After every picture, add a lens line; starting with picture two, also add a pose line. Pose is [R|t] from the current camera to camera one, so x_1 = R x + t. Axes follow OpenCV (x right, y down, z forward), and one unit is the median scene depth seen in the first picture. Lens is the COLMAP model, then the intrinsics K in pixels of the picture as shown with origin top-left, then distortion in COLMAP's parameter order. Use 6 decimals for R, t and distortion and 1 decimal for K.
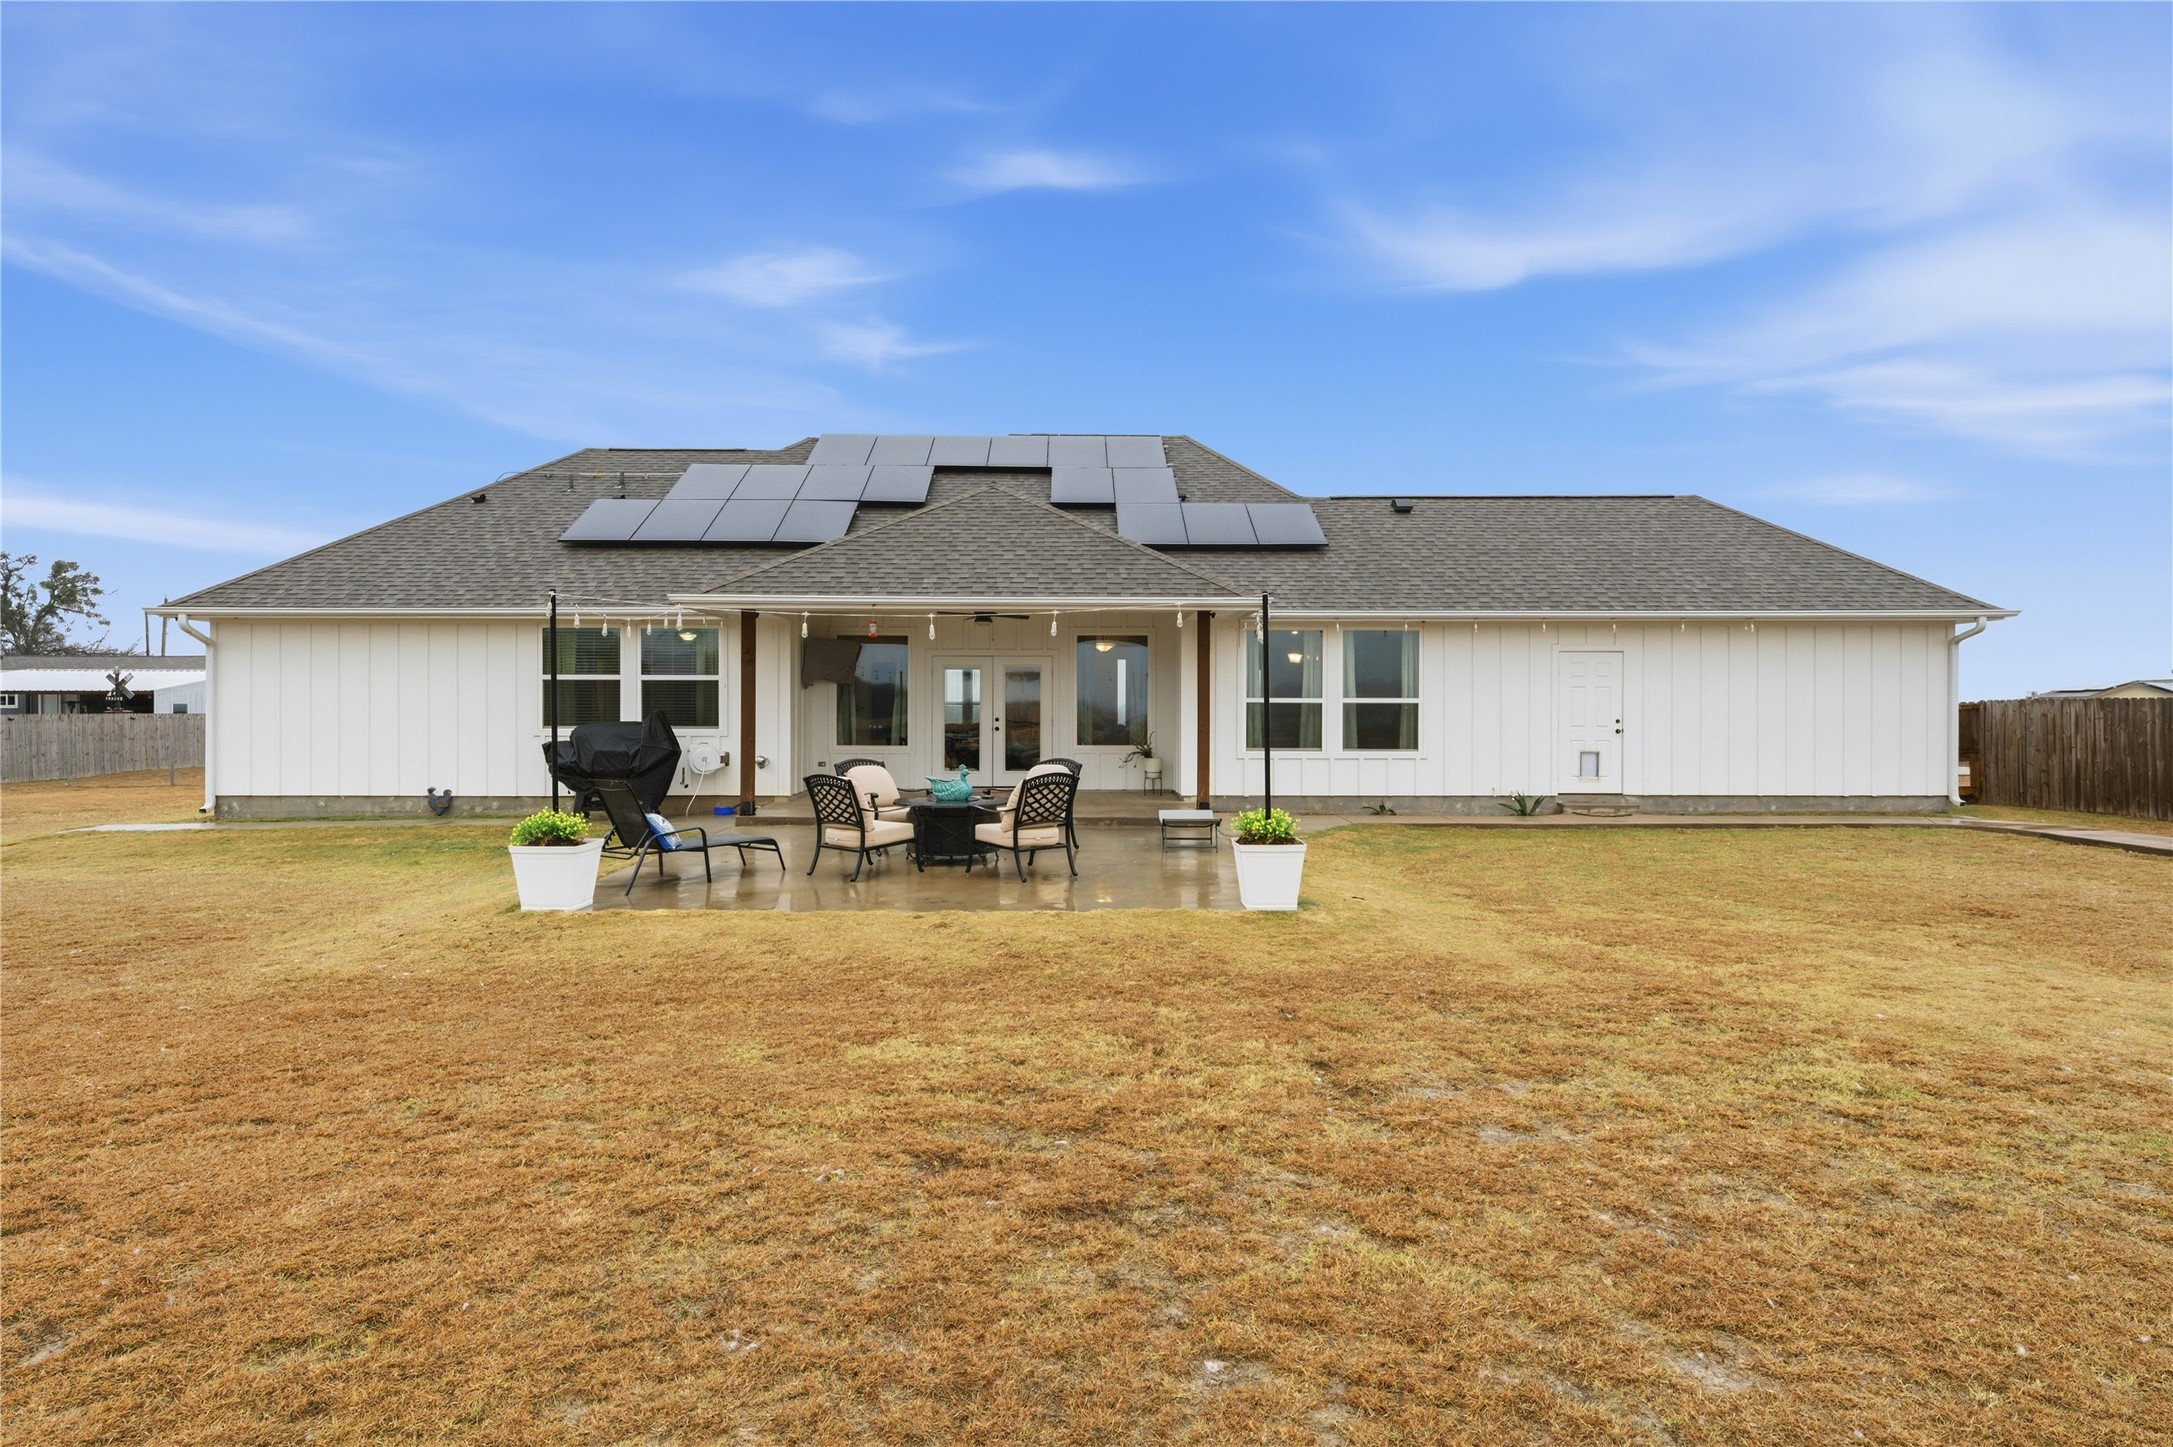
lens RADIAL K [[1208.5, 0, 1075.5], [0, 1208.5, 716.7], [0, 0, 1]] dist [0.015051, 0.002724]
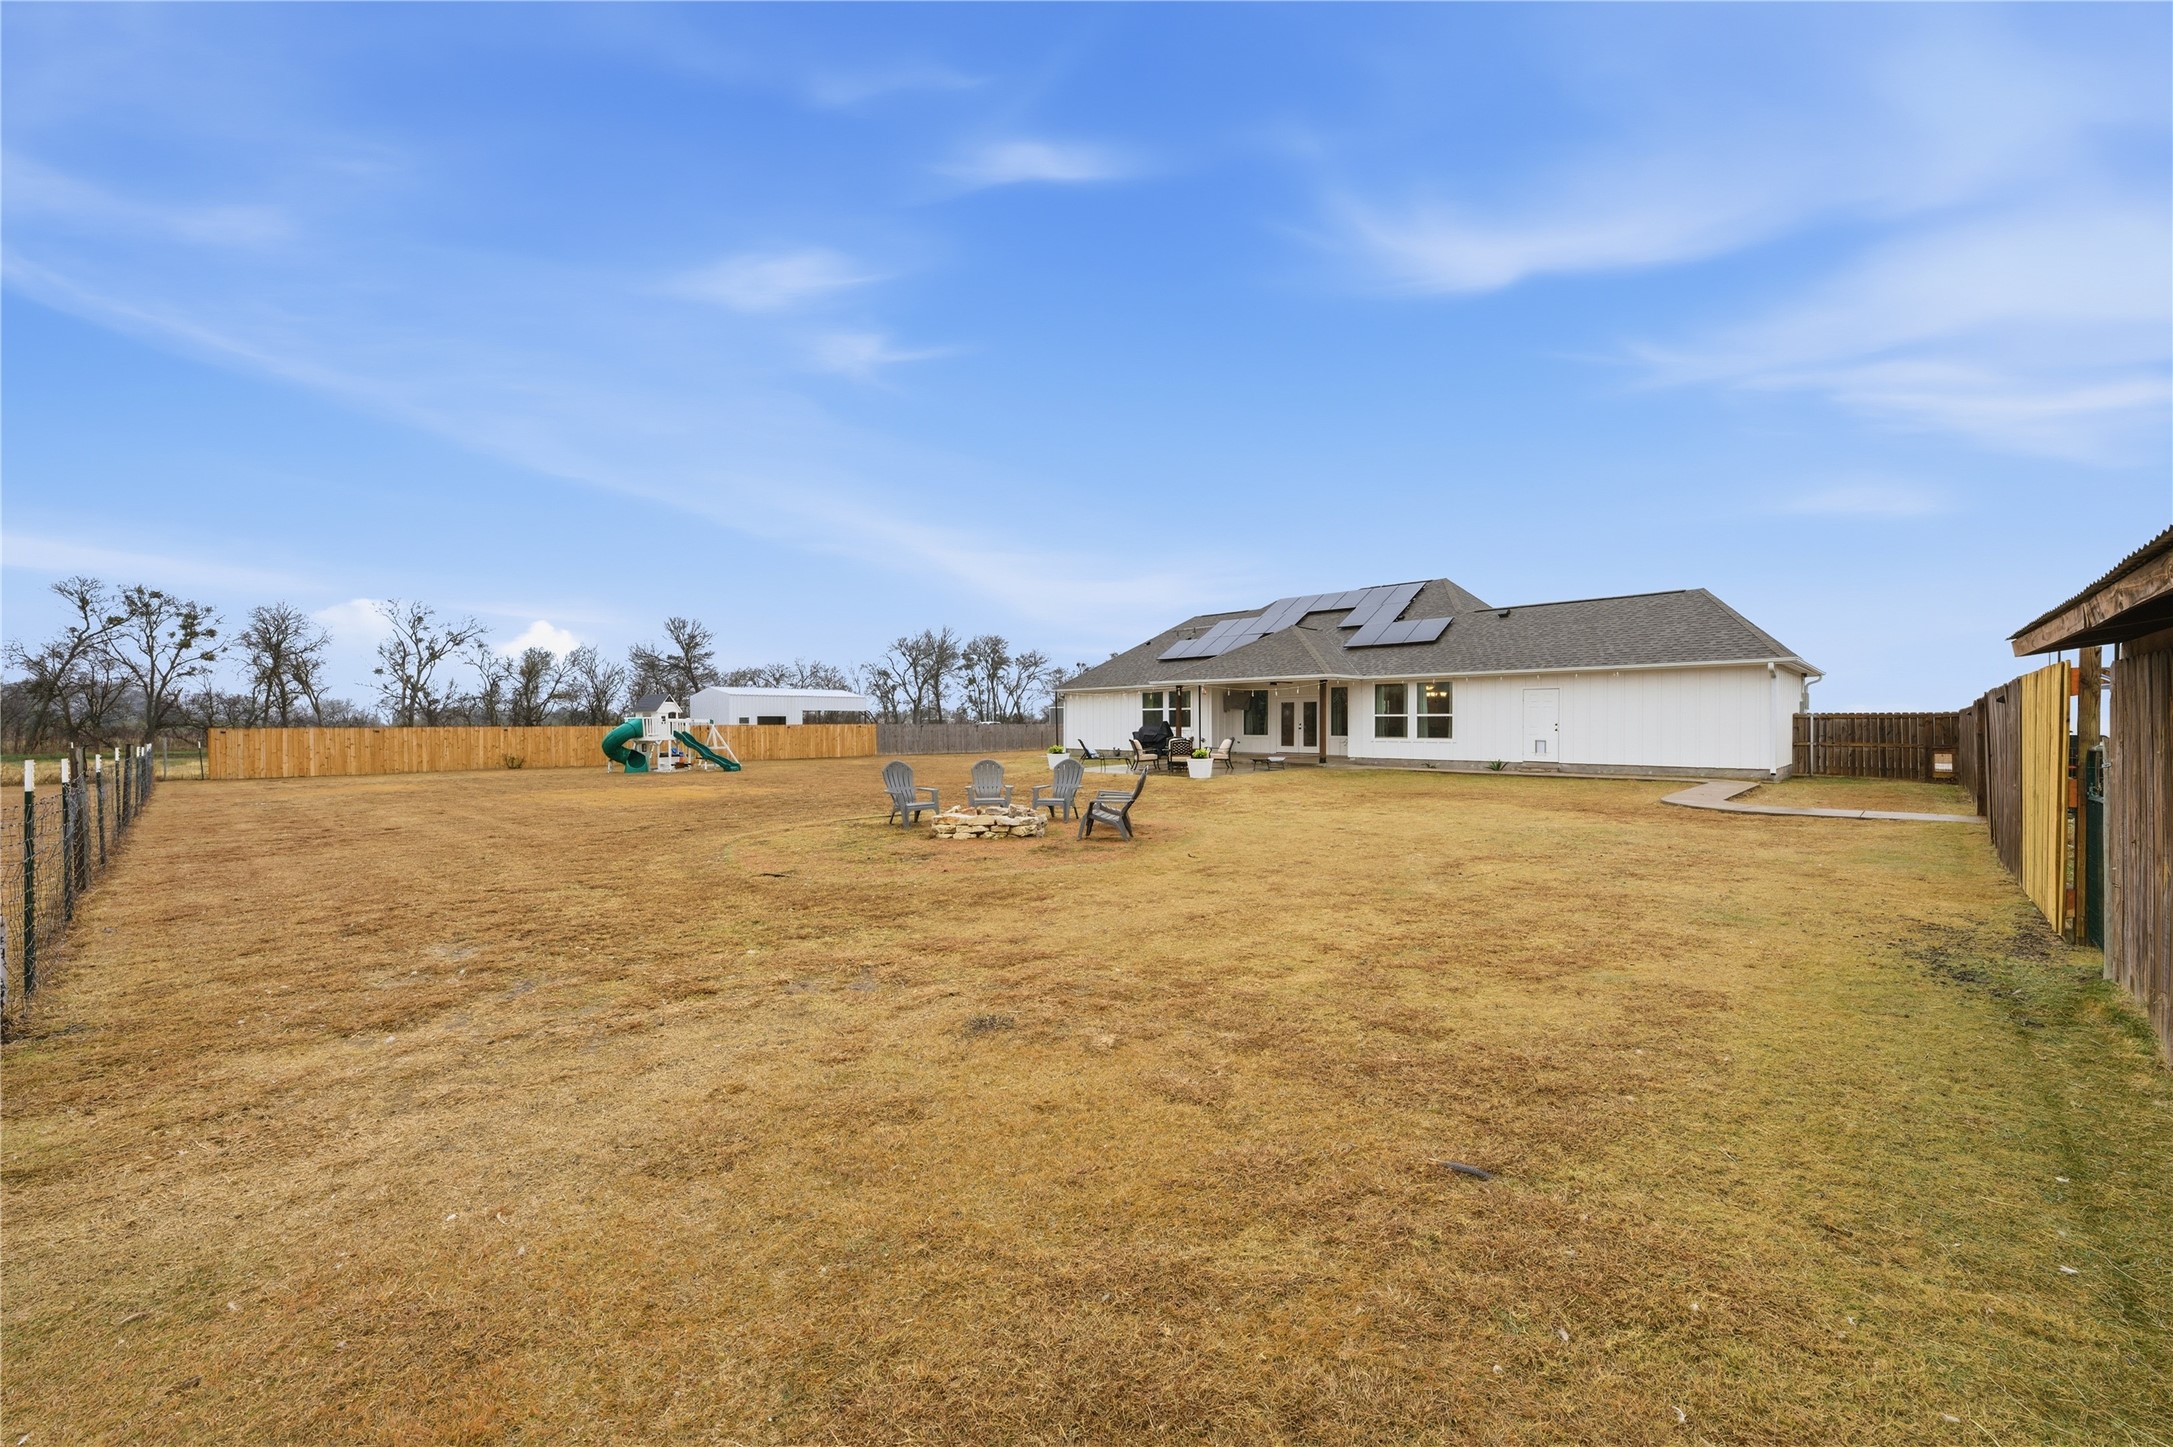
lens RADIAL K [[860.1, 0, 1090.3], [0, 860.1, 731.1], [0, 0, 1]] dist [-0.002823, -0.000113]
pose [[0.692096, 0.004646, -0.721790, 0.918990], [-0.002000, 0.999988, 0.004520, 0.009255], [0.721803, -0.001685, 0.692097, -0.481985]]
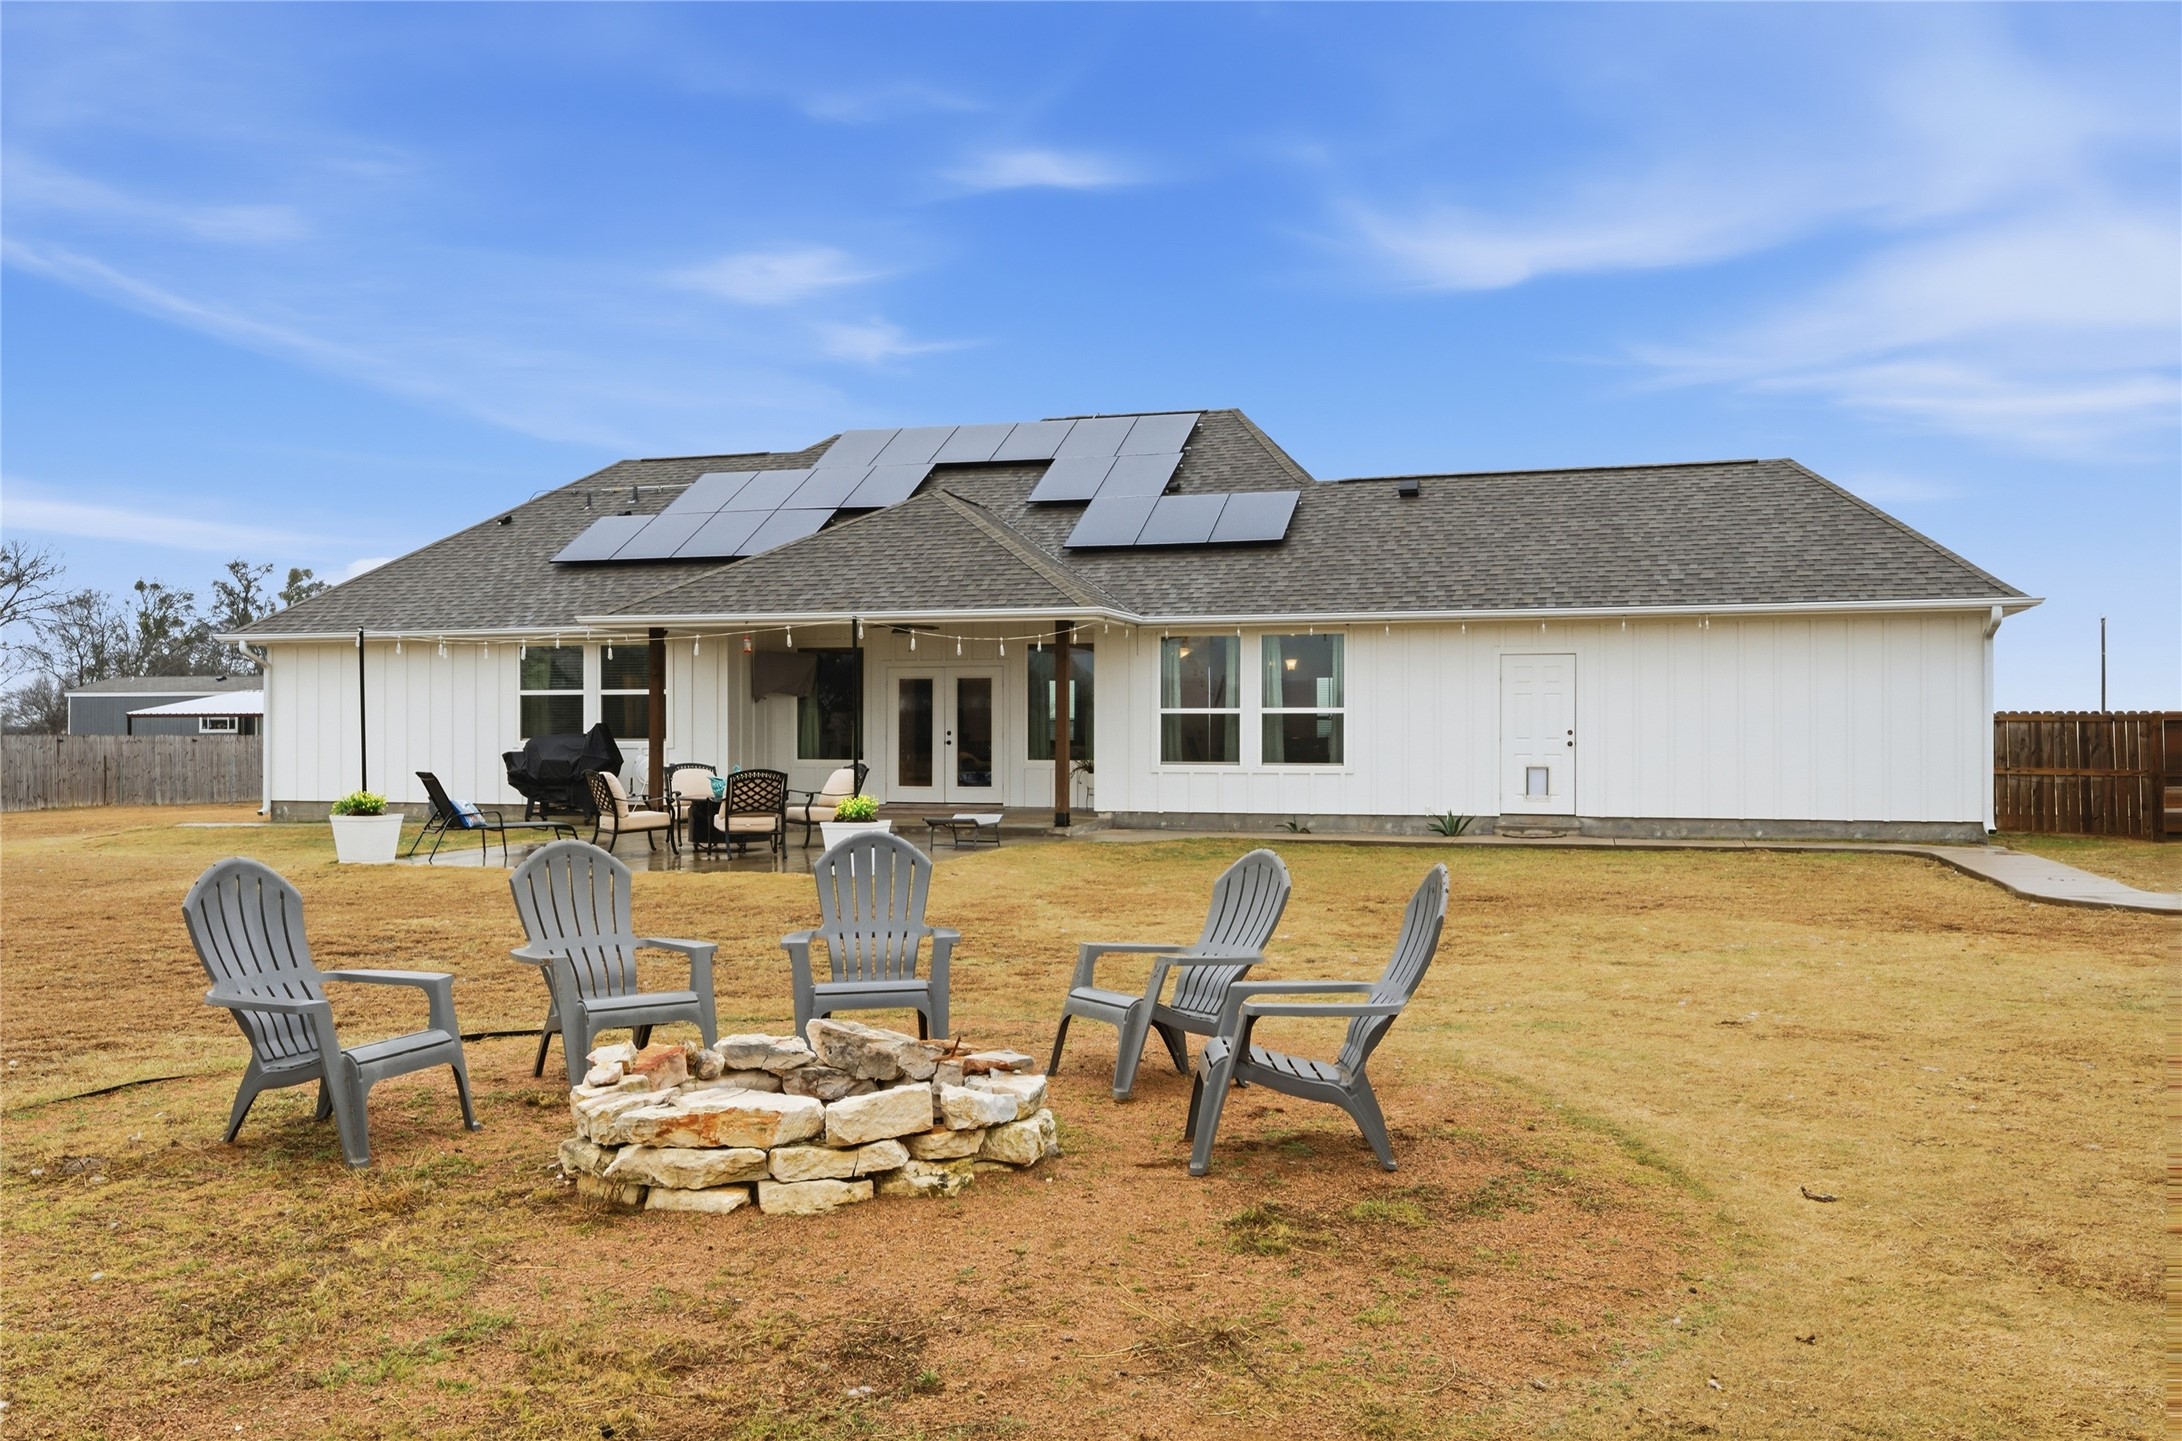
lens RADIAL K [[1843.1, 0, 1097.4], [0, 1843.1, 711.5], [0, 0, 1]] dist [0.011502, 0.006398]
pose [[0.952003, -0.005226, -0.306044, 0.529494], [-0.001385, 0.999770, -0.021381, 0.017579], [0.306085, 0.020779, 0.951777, -0.381889]]
